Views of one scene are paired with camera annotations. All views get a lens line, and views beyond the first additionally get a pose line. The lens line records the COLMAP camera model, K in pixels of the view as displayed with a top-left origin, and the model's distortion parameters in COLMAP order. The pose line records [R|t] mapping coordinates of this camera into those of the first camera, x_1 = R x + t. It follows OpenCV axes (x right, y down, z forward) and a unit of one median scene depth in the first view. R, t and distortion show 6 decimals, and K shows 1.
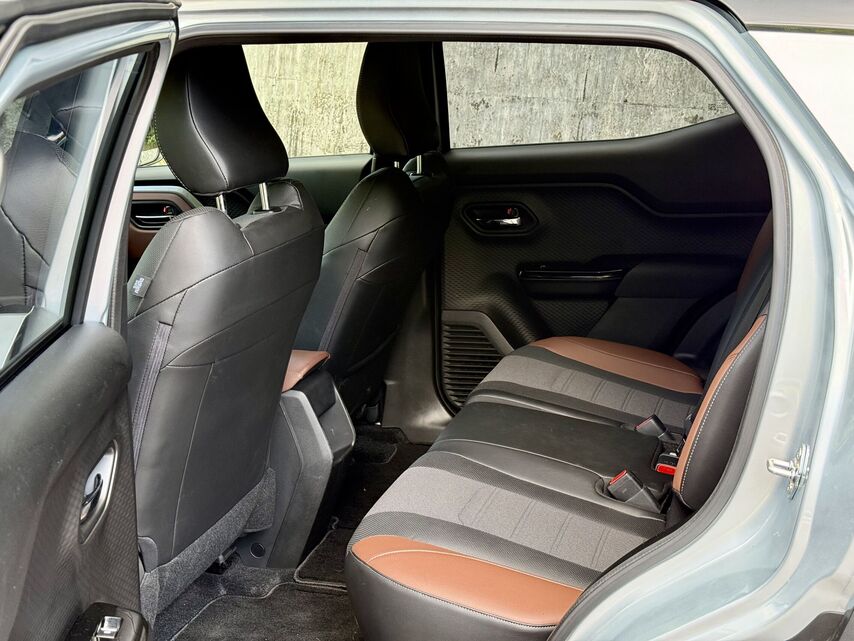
lens RADIAL K [[1200.8, 0, 426.9], [0, 1200.8, 316.5], [0, 0, 1]] dist [0.183254, -0.379330]
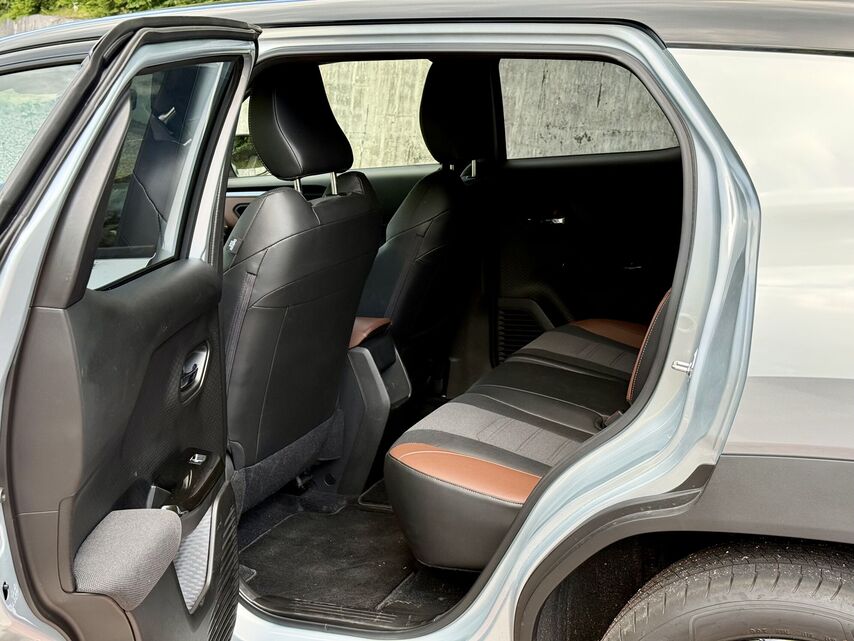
lens RADIAL K [[1200.8, 0, 426.9], [0, 1200.8, 316.5], [0, 0, 1]] dist [0.183254, -0.379330]
pose [[0.994591, 0.019500, -0.102025, 0.084811], [-0.022906, 0.999215, -0.032320, 0.070201], [0.101315, 0.034482, 0.994257, -0.223852]]
